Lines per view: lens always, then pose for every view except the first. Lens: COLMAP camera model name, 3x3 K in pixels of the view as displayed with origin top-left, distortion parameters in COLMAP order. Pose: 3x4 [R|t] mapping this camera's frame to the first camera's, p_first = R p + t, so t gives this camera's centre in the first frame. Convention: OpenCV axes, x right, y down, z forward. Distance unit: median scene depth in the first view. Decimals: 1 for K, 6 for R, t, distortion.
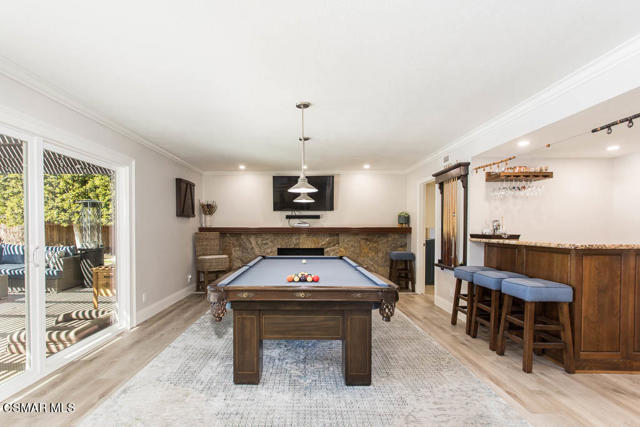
lens RADIAL K [[303.9, 0, 290.9], [0, 303.9, 230.9], [0, 0, 1]] dist [0.000852, 0.000307]
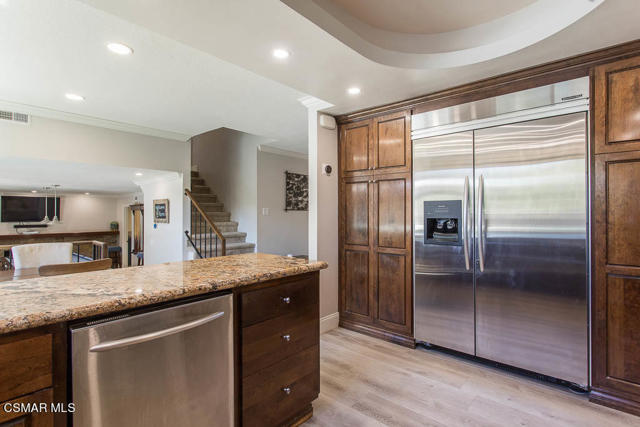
lens RADIAL K [[318.4, 0, 323.3], [0, 318.4, 212.6], [0, 0, 1]] dist [-0.014358, 0.000049]
pose [[0.621515, 0.003893, 0.783393, -0.253551], [0.010670, 0.999853, -0.013434, -0.075856], [-0.783330, 0.016709, 0.621382, -0.907427]]
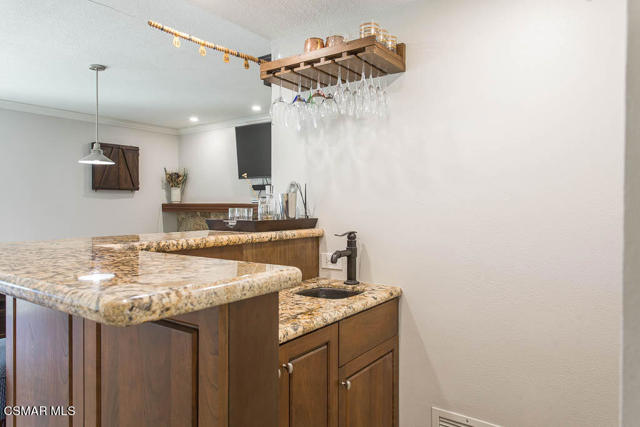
lens RADIAL K [[420.7, 0, 320.7], [0, 420.7, 211.1], [0, 0, 1]] dist [0.000450, 0.000155]
pose [[0.837147, 0.014033, -0.546797, 0.620086], [-0.015440, 0.999879, 0.002021, 0.000953], [0.546759, 0.006751, 0.837263, 0.328440]]
